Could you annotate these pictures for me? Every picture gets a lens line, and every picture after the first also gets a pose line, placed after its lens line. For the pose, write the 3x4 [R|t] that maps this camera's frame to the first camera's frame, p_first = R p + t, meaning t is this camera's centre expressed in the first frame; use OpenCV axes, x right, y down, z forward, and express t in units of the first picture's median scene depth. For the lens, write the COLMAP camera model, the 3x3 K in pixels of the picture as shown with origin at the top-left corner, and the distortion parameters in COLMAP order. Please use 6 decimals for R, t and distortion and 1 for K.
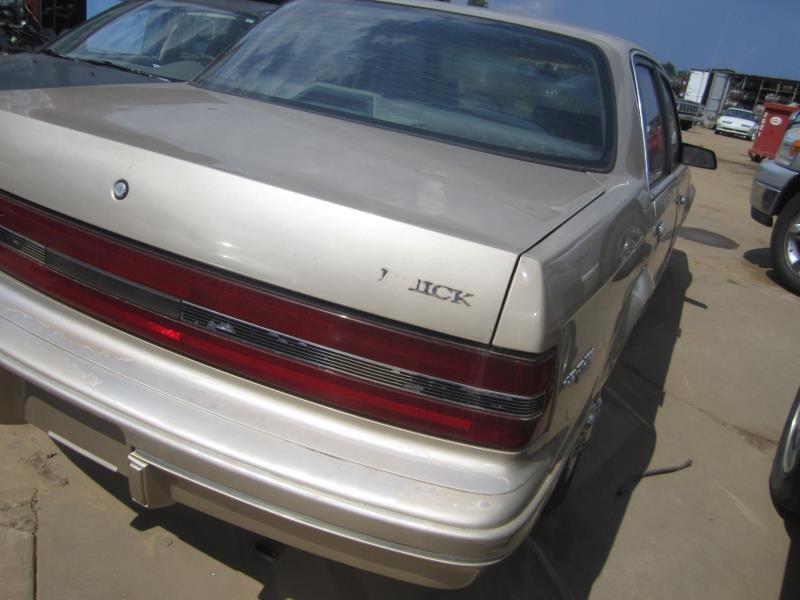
lens RADIAL K [[658.9, 0, 400.3], [0, 658.9, 302.6], [0, 0, 1]] dist [-0.011709, -0.016763]
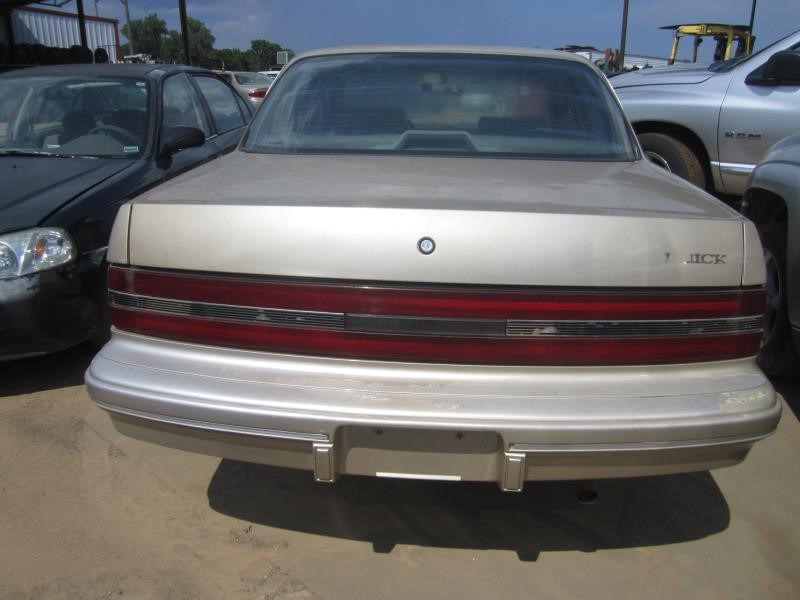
lens RADIAL K [[658.9, 0, 394.8], [0, 658.9, 298.9], [0, 0, 1]] dist [-0.011709, -0.016763]
pose [[0.910815, -0.256159, 0.323726, -1.026408], [0.263119, 0.964492, 0.022893, -0.141345], [-0.318095, 0.064327, 0.945874, -0.128792]]
